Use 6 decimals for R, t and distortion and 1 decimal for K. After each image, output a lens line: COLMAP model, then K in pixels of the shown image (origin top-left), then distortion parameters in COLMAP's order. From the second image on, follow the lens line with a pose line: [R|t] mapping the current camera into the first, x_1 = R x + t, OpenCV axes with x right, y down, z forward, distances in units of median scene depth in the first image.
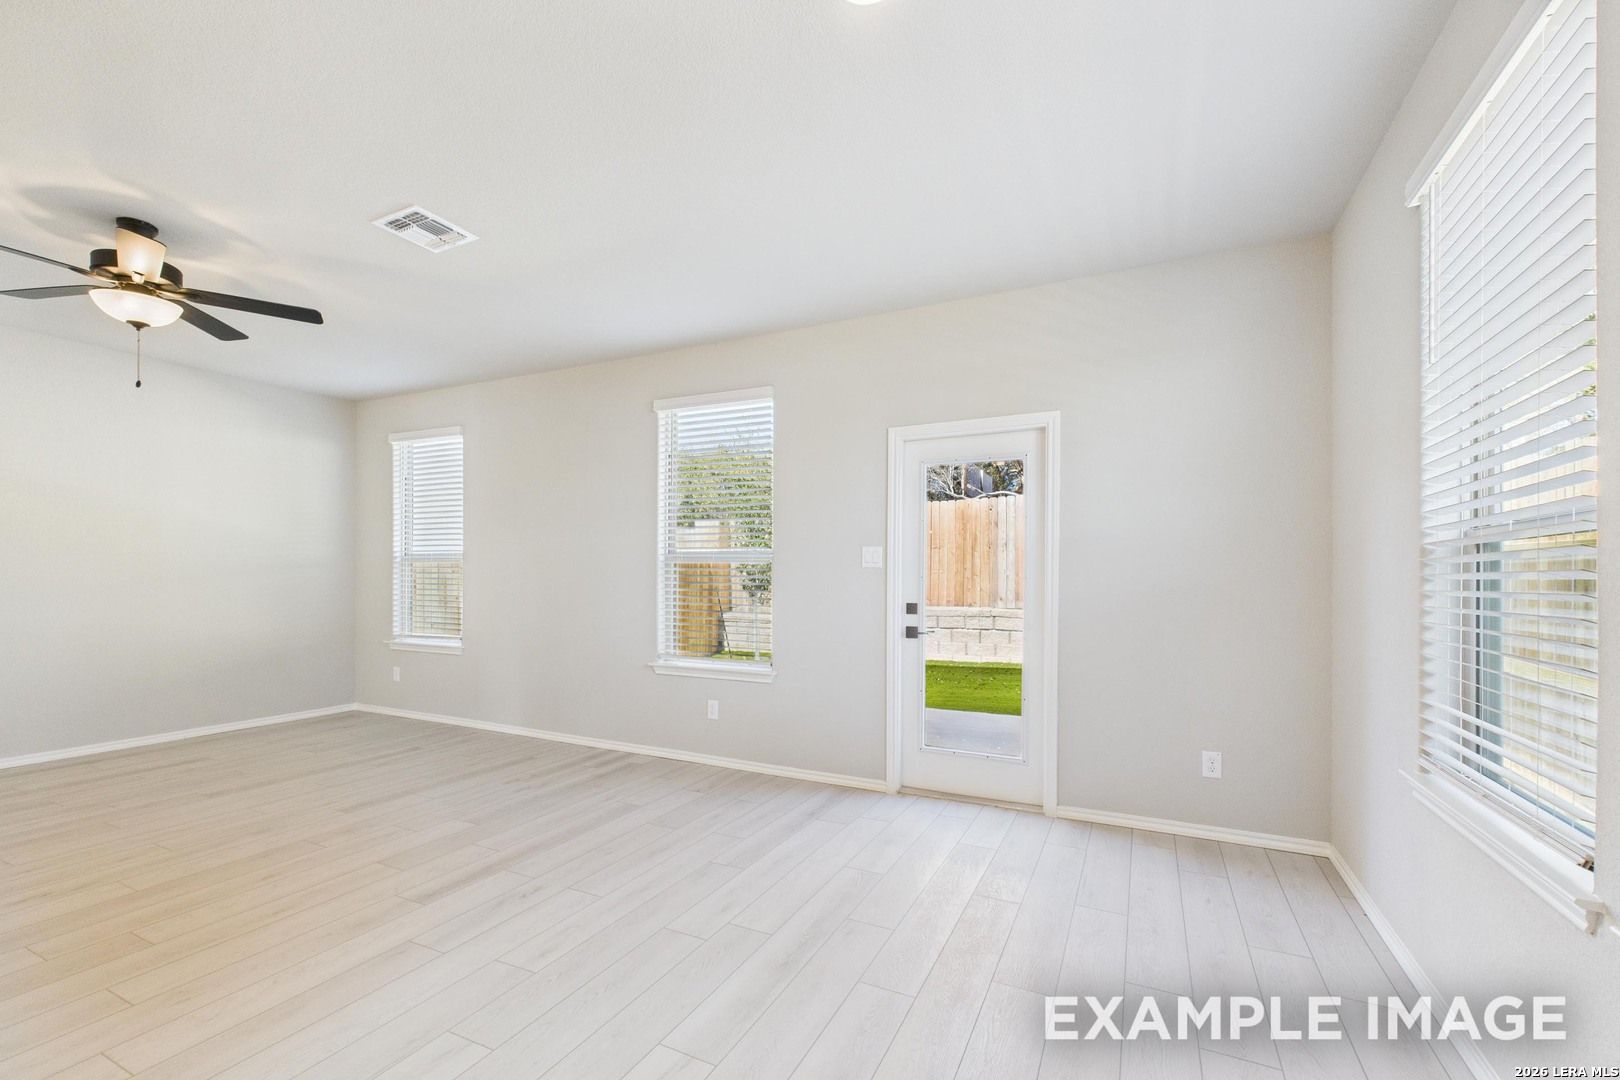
lens RADIAL K [[683.3, 0, 810.6], [0, 683.3, 576.7], [0, 0, 1]] dist [0.001561, 0.000139]
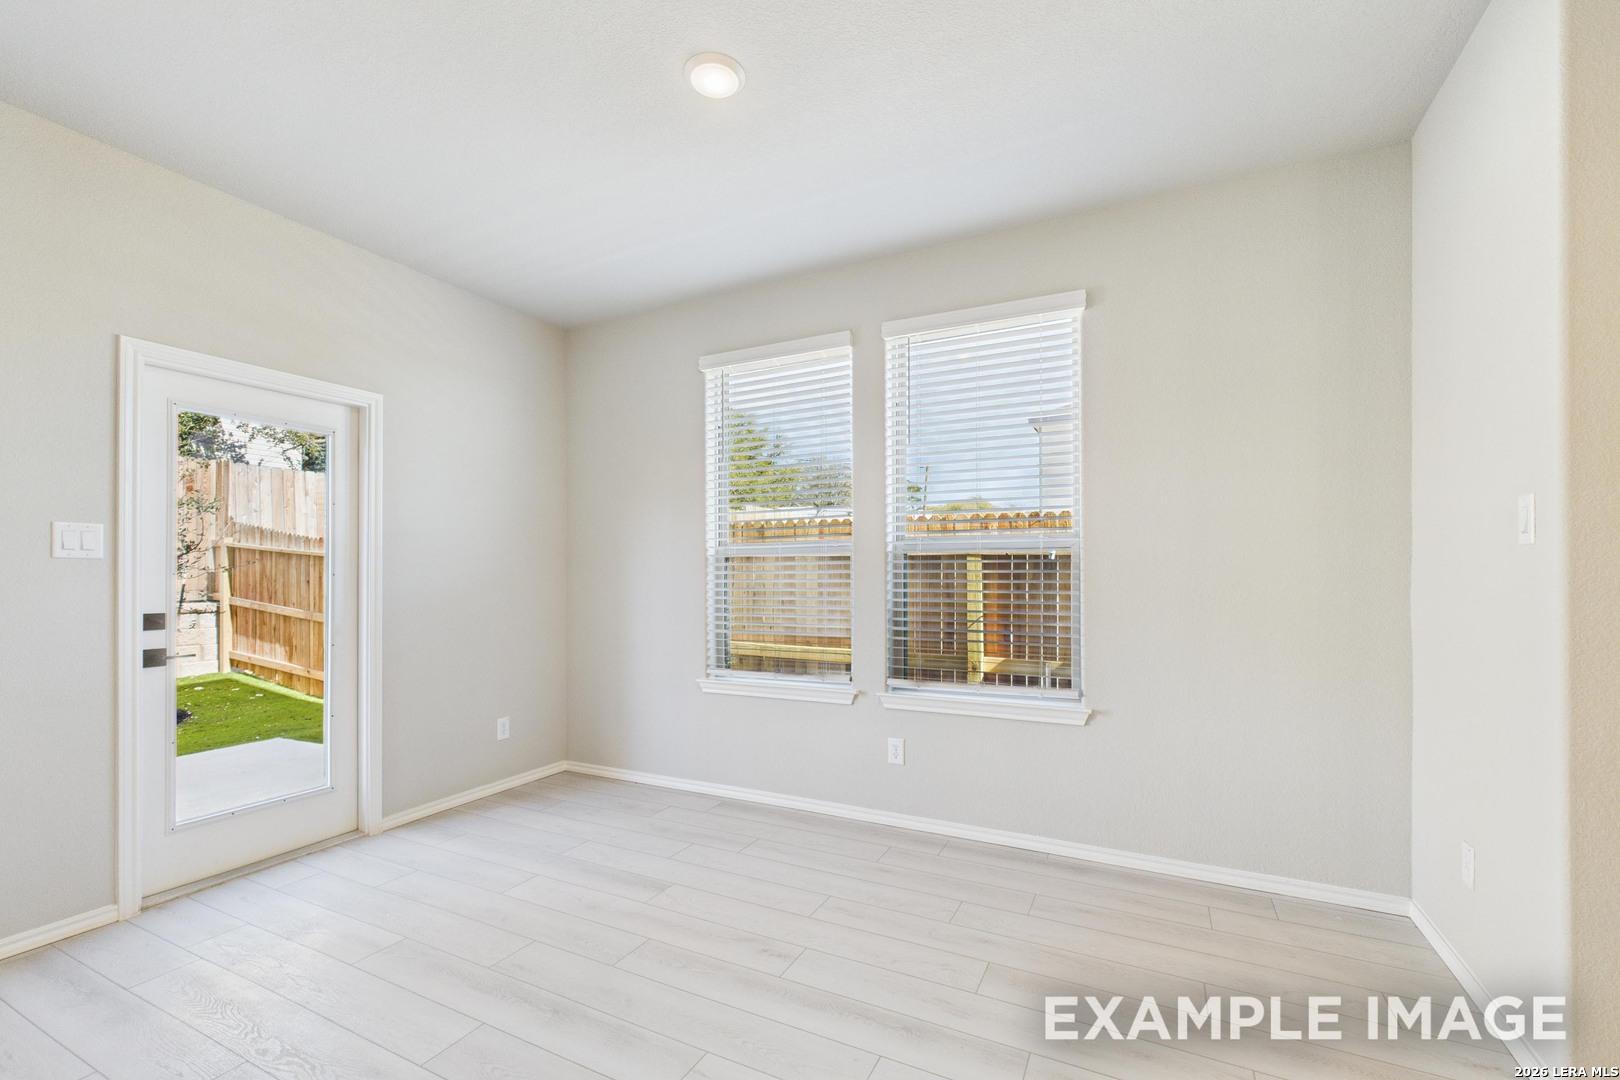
lens RADIAL K [[682.4, 0, 805.9], [0, 682.4, 580.4], [0, 0, 1]] dist [0.004381, 0.000518]
pose [[0.016369, -0.009617, 0.999820, -0.499237], [0.001411, 0.999953, 0.009595, 0.001479], [-0.999865, 0.001253, 0.016381, 0.364100]]
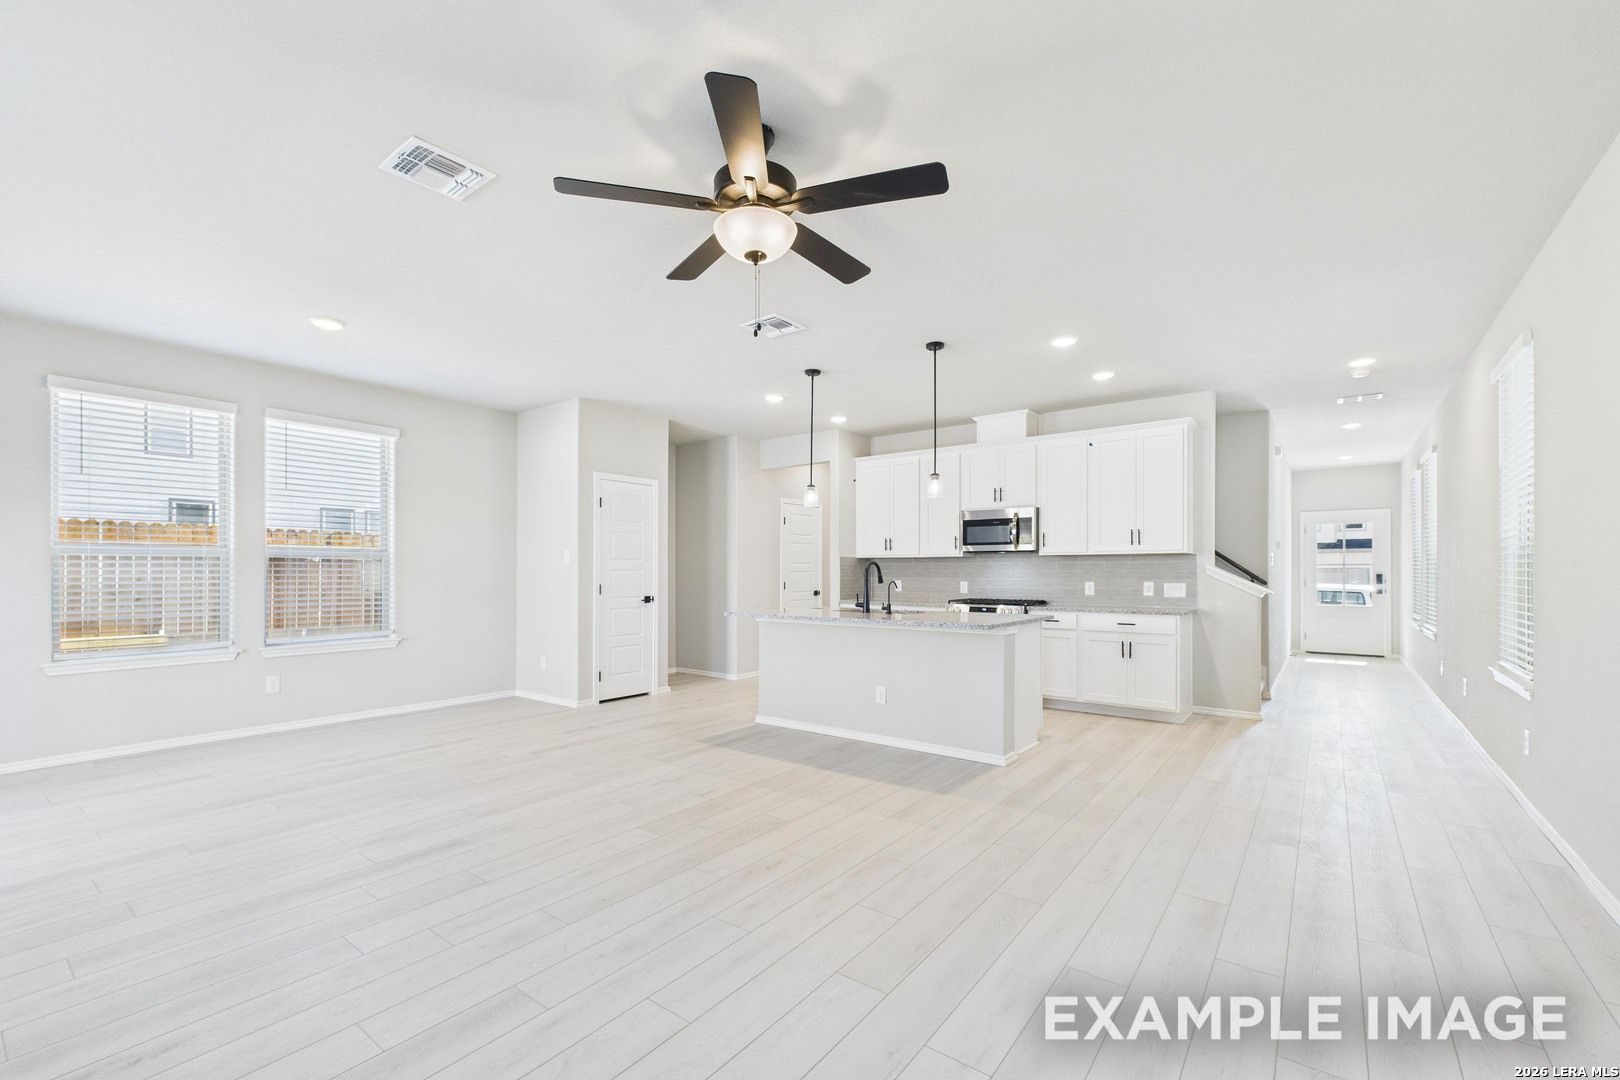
lens RADIAL K [[681.3, 0, 807.4], [0, 681.3, 569.9], [0, 0, 1]] dist [0.002095, 0.000146]
pose [[-0.981042, -0.005454, 0.193718, -0.912603], [-0.005917, 0.999981, -0.001813, -0.003408], [-0.193705, -0.002925, -0.981056, 1.348728]]
